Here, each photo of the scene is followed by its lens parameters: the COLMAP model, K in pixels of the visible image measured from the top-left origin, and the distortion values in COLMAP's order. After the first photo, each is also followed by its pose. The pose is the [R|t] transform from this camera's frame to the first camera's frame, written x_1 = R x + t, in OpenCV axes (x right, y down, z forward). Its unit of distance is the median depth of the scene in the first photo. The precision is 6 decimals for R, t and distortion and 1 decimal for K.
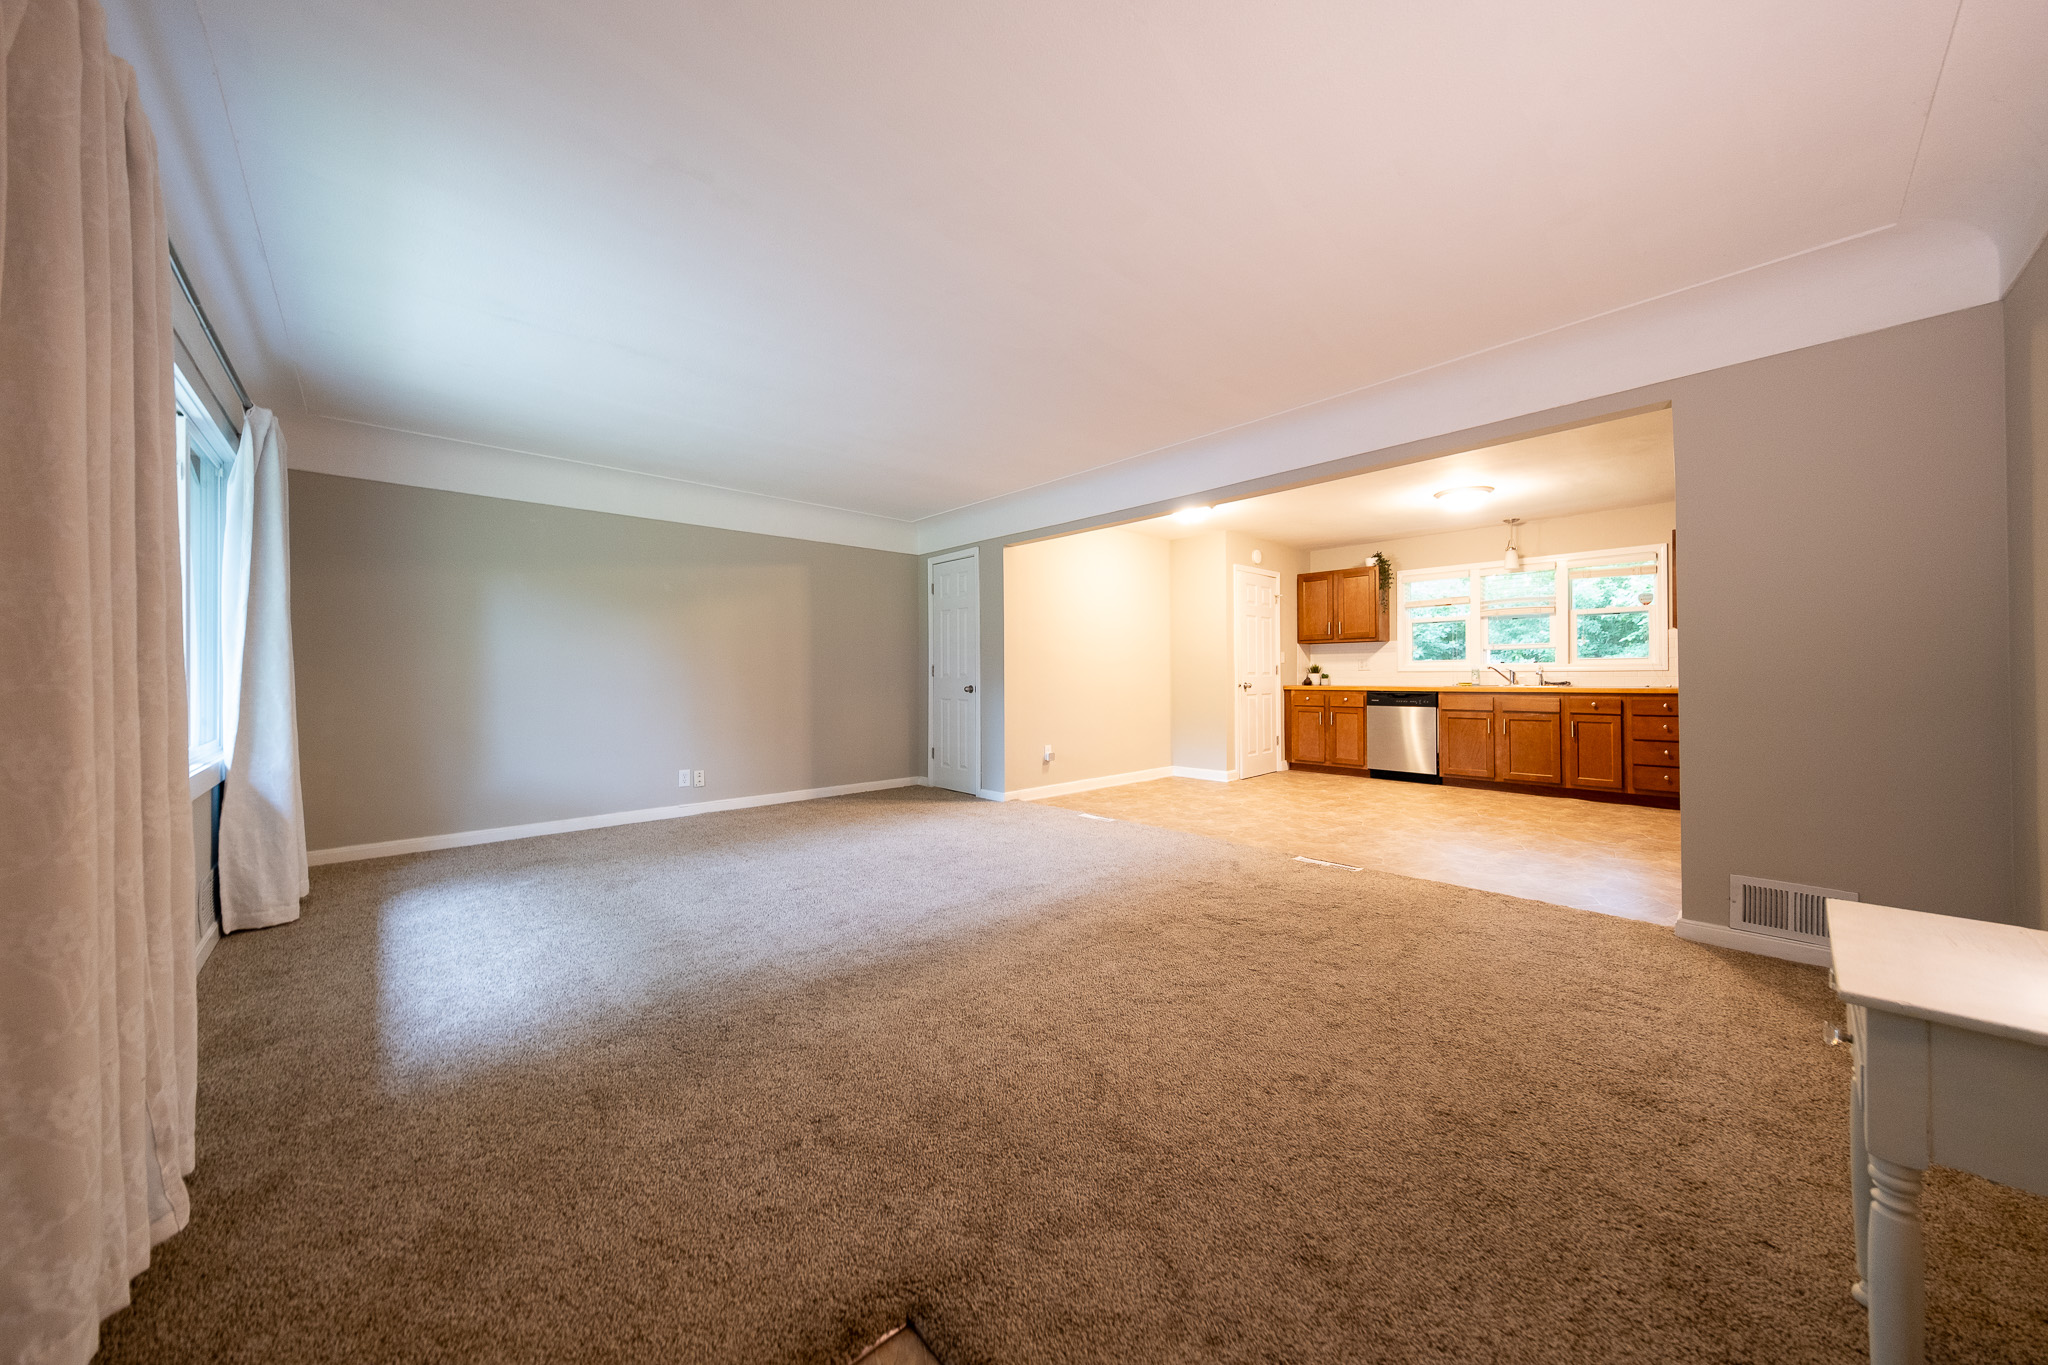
lens RADIAL K [[693.8, 0, 1014.1], [0, 693.8, 676.5], [0, 0, 1]] dist [0.014279, -0.000312]
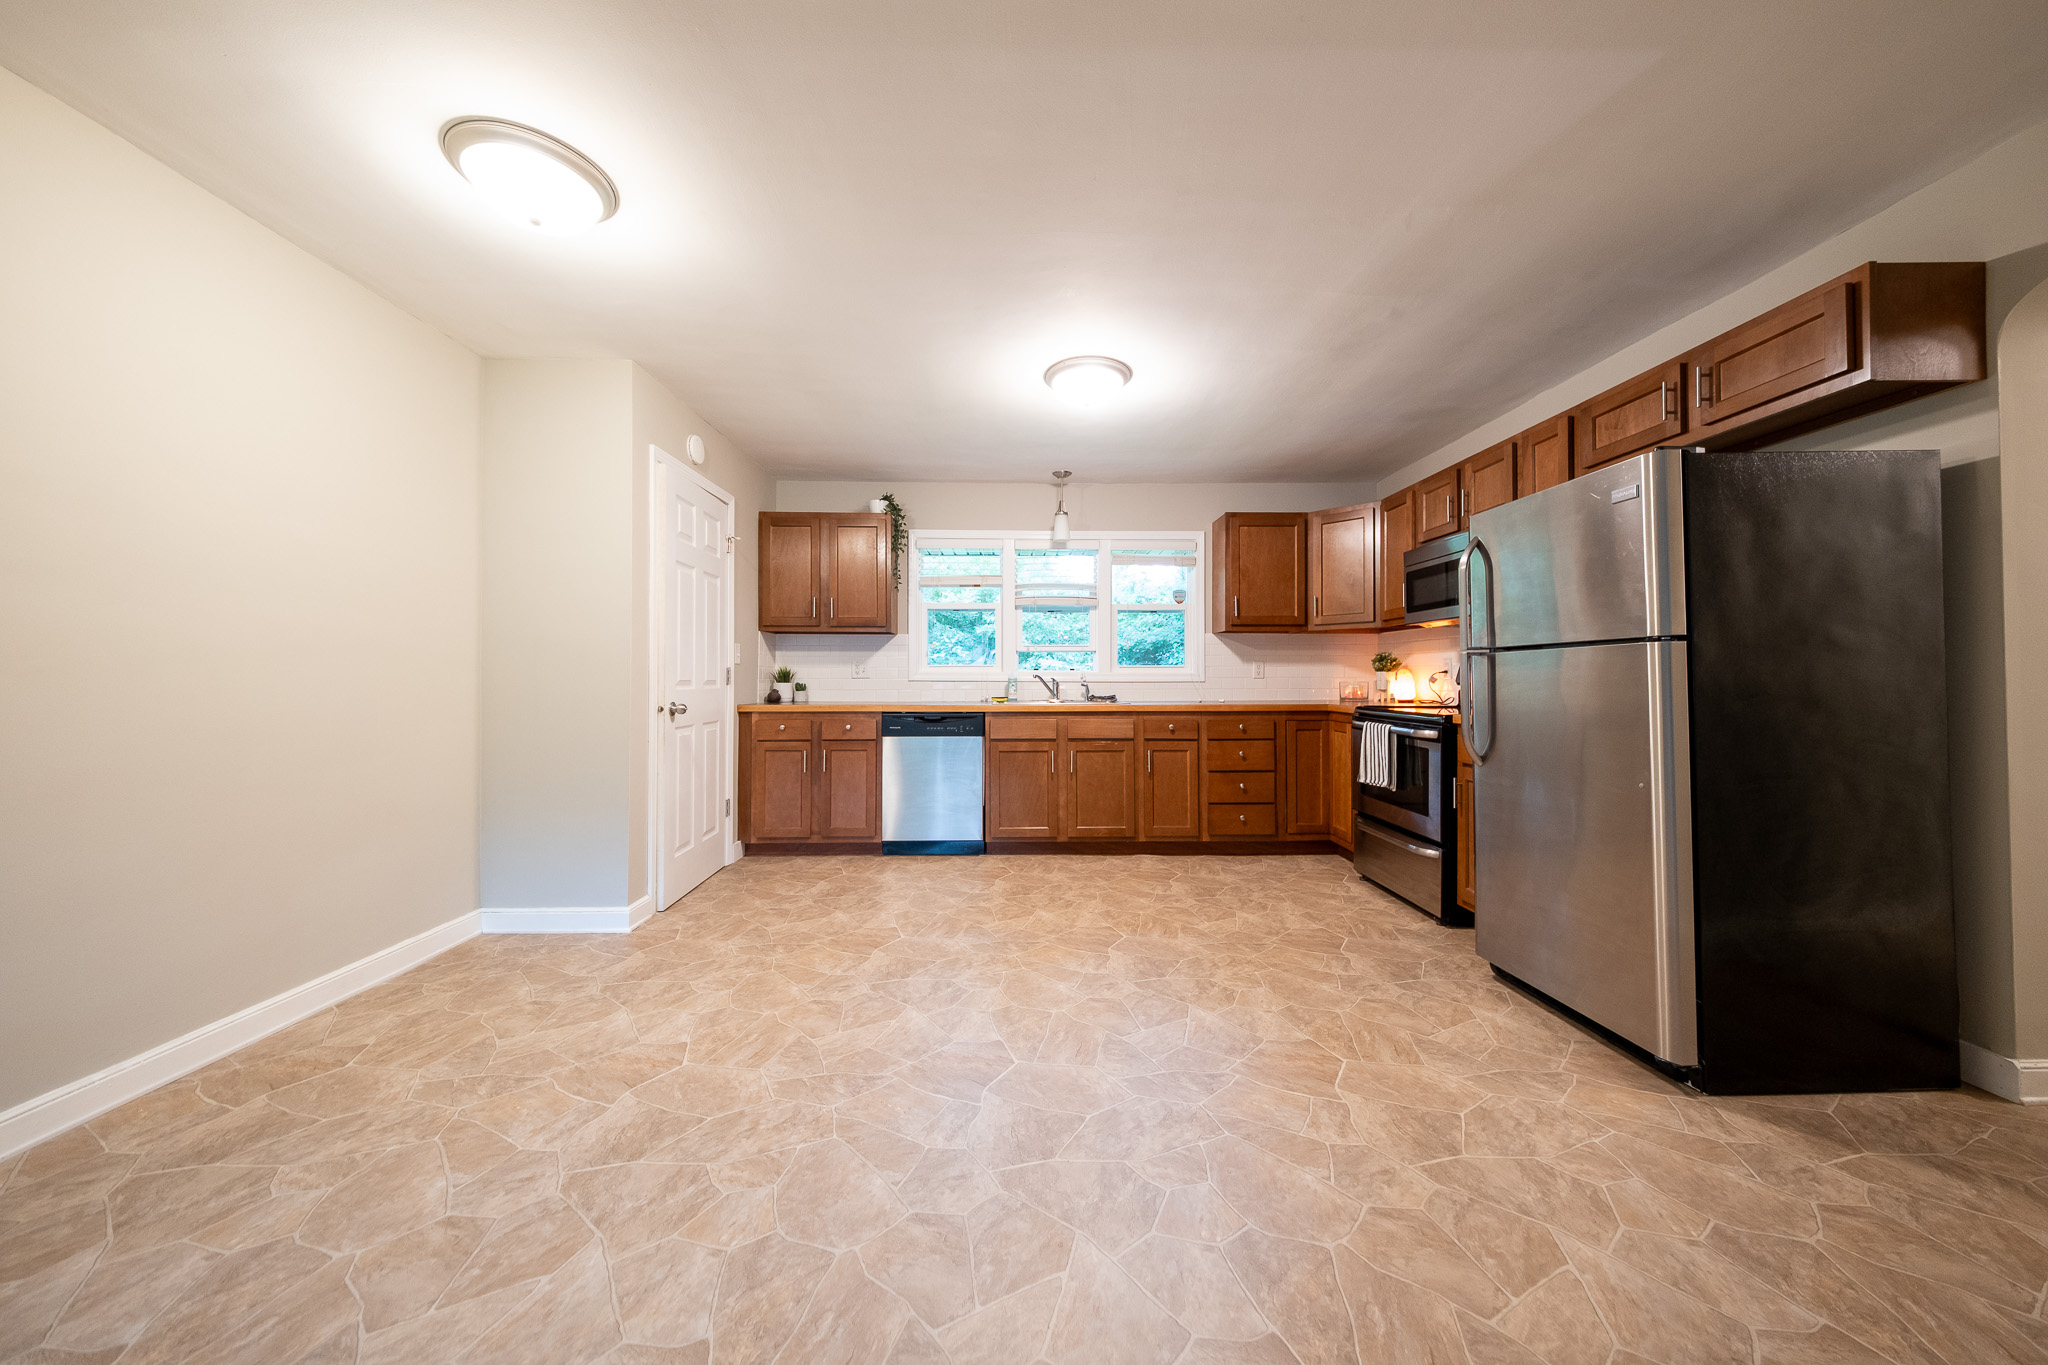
lens RADIAL K [[693.8, 0, 1028.3], [0, 693.8, 675.4], [0, 0, 1]] dist [0.014279, -0.000312]
pose [[0.649181, 0.011902, 0.760541, 0.126299], [-0.003929, 0.999917, -0.012295, -0.004755], [-0.760624, 0.004994, 0.649174, 0.498145]]
